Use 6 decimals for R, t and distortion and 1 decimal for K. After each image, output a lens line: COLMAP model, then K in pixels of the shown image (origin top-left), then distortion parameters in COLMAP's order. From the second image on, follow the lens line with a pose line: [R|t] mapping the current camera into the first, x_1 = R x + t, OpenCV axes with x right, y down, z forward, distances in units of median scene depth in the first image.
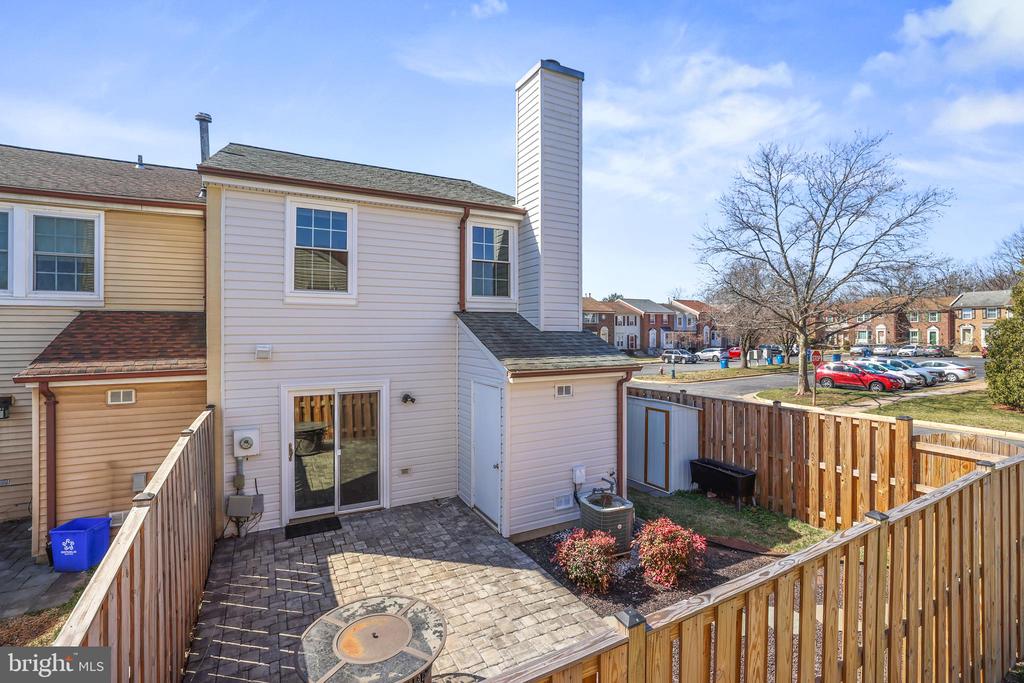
lens RADIAL K [[463.0, 0, 512.7], [0, 463.0, 320.5], [0, 0, 1]] dist [-0.051420, 0.024711]
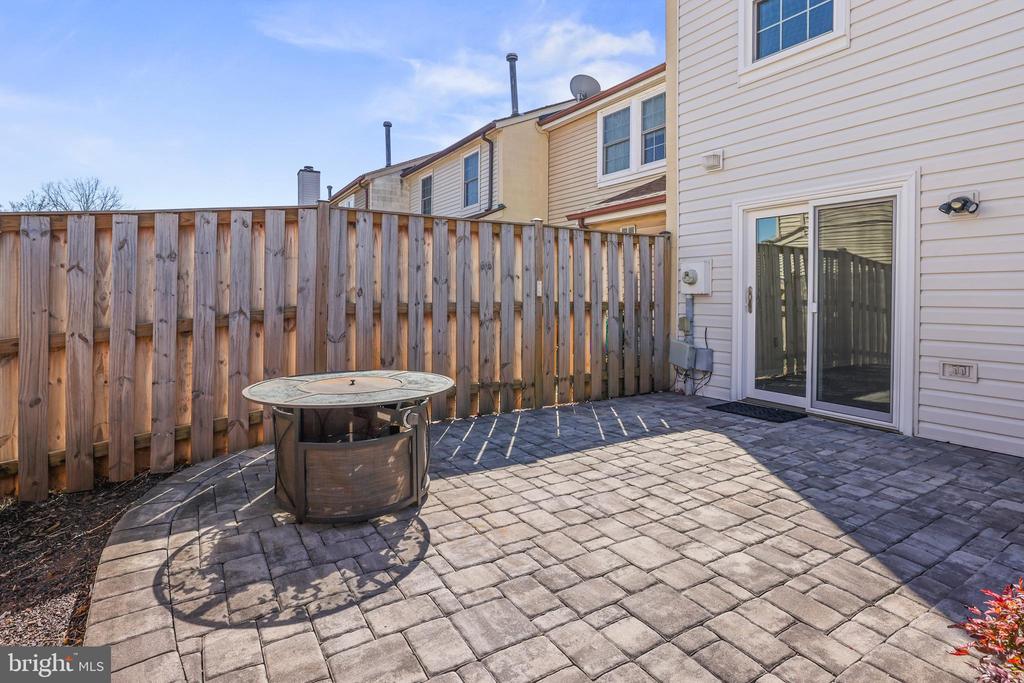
lens RADIAL K [[511.5, 0, 496.9], [0, 511.5, 296.1], [0, 0, 1]] dist [-0.018052, 0.000369]
pose [[0.048660, 0.007303, -0.998789, 0.253866], [0.016541, 0.999830, 0.008117, 0.264314], [0.998678, -0.016916, 0.048531, 0.572004]]
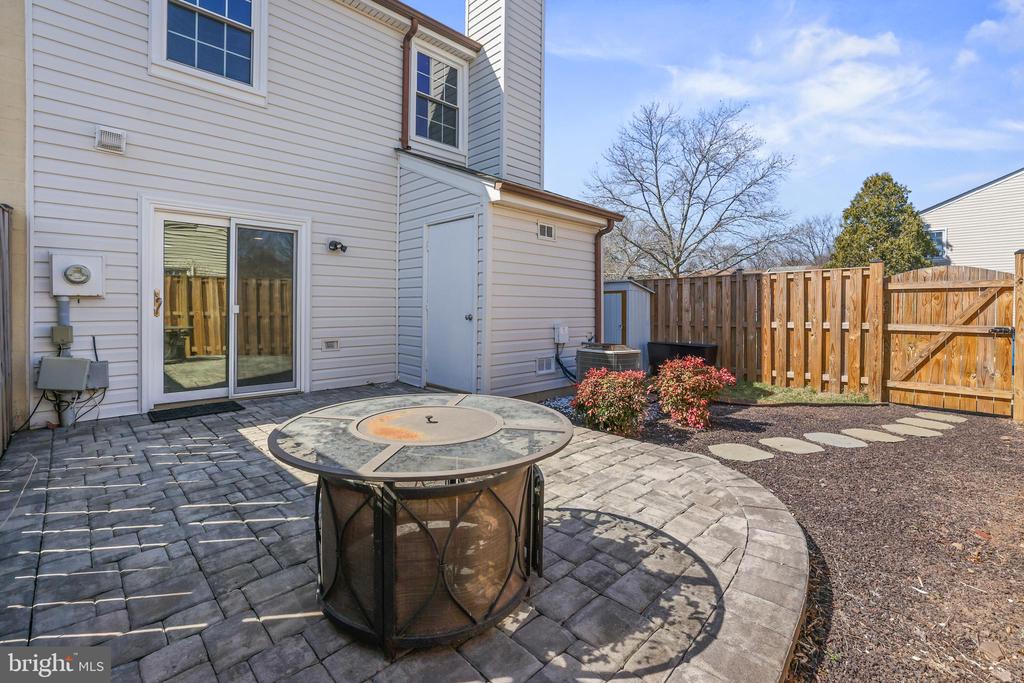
lens RADIAL K [[454.8, 0, 512.2], [0, 454.8, 303.7], [0, 0, 1]] dist [-0.040698, 0.016460]
pose [[0.958779, 0.011273, 0.283929, -0.173820], [-0.016613, 0.999727, 0.016408, 0.264924], [-0.283666, -0.020448, 0.958705, 0.232270]]
